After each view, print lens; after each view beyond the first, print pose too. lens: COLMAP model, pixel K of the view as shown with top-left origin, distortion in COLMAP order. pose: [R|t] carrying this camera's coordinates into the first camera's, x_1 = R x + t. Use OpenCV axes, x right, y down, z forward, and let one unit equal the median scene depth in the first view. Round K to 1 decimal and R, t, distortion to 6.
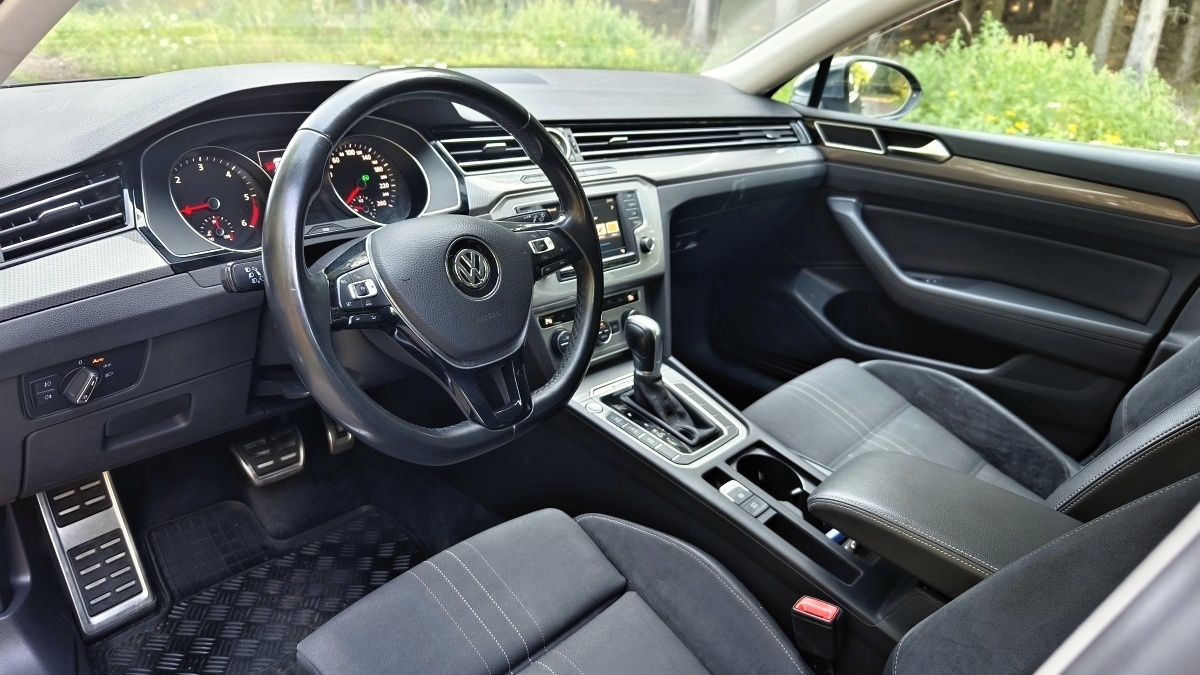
lens RADIAL K [[815.5, 0, 600.0], [0, 815.5, 337.5], [0, 0, 1]] dist [-0.004720, 0.000083]
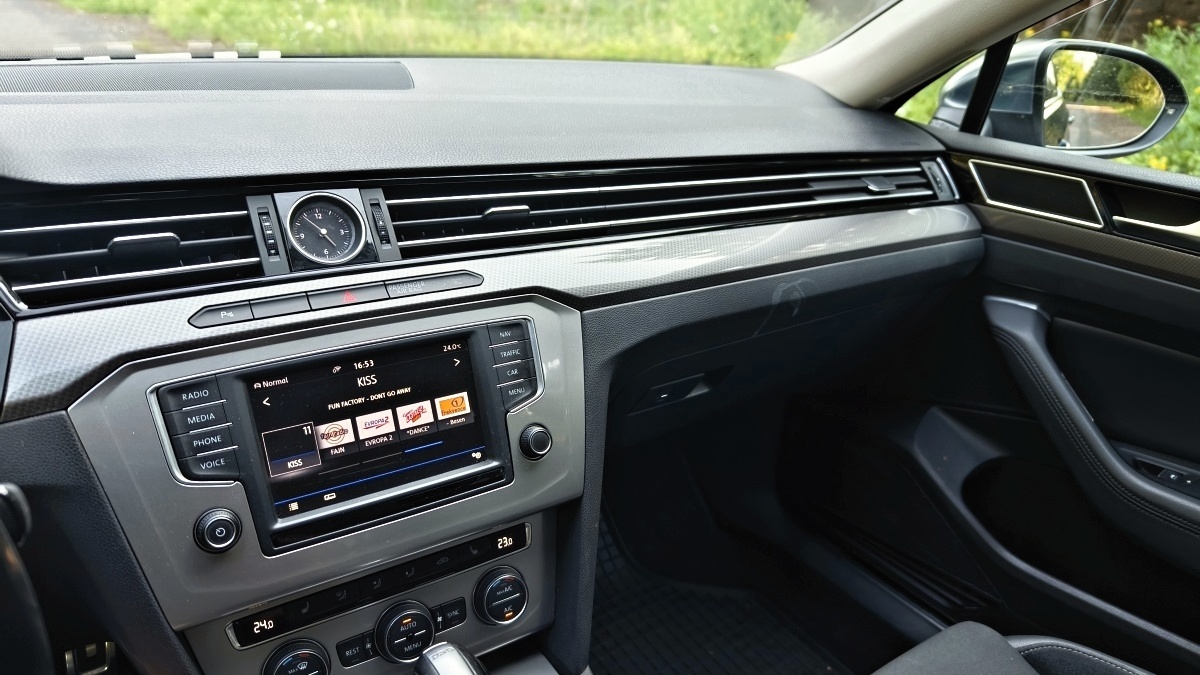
lens RADIAL K [[815.5, 0, 600.0], [0, 815.5, 337.5], [0, 0, 1]] dist [-0.004720, 0.000083]
pose [[0.978484, 0.072267, -0.193251, 0.171734], [-0.069496, 0.997359, 0.021089, -0.178031], [0.194264, -0.007205, 0.980923, 0.528642]]
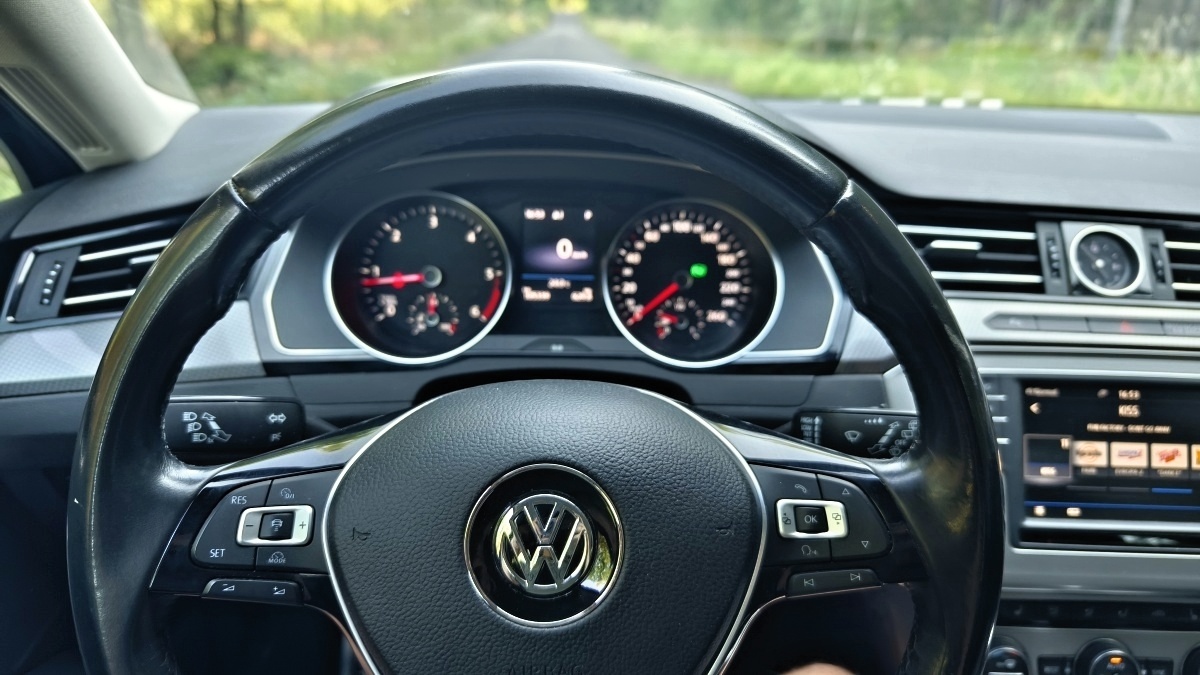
lens RADIAL K [[830.5, 0, 631.6], [0, 830.5, 335.9], [0, 0, 1]] dist [-0.005066, -0.001921]
pose [[0.706353, 0.209064, -0.676282, 0.078674], [-0.256207, 0.966123, 0.031065, -0.124673], [0.659866, 0.151325, 0.735988, 0.422503]]
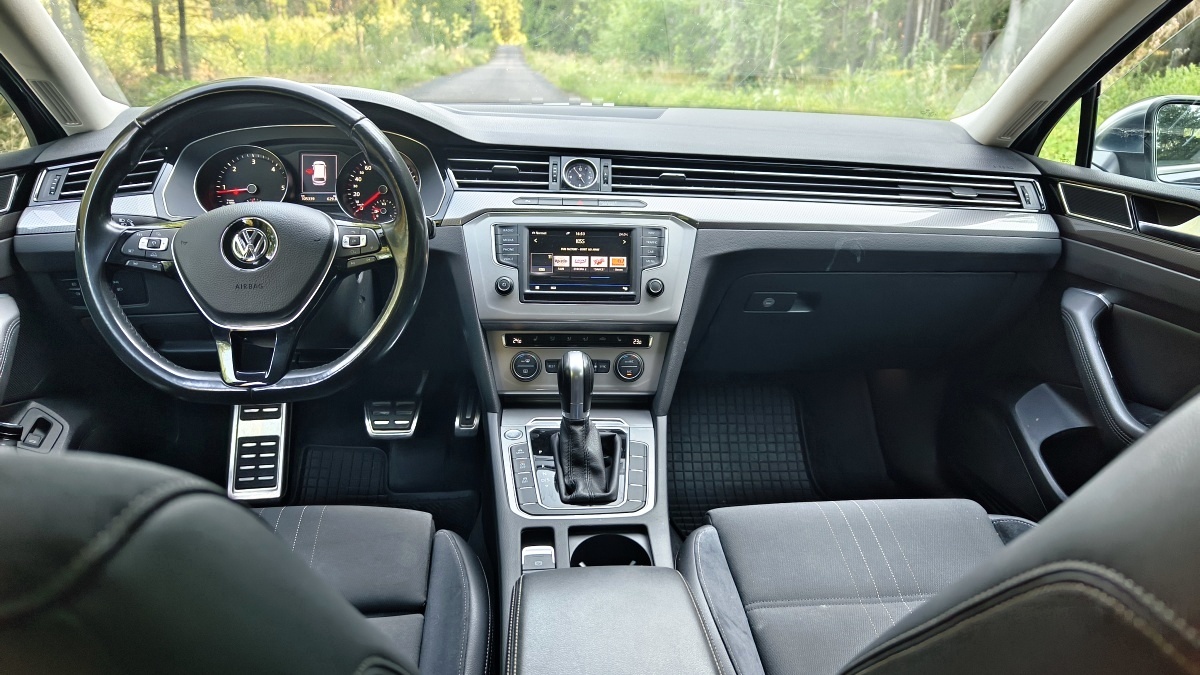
lens RADIAL K [[814.2, 0, 617.0], [0, 814.2, 335.2], [0, 0, 1]] dist [0.029751, -0.004160]
pose [[0.732952, 0.174198, -0.657599, 0.608378], [-0.236973, 0.971493, -0.006778, -0.043897], [0.637671, 0.160801, 0.753338, 0.283017]]
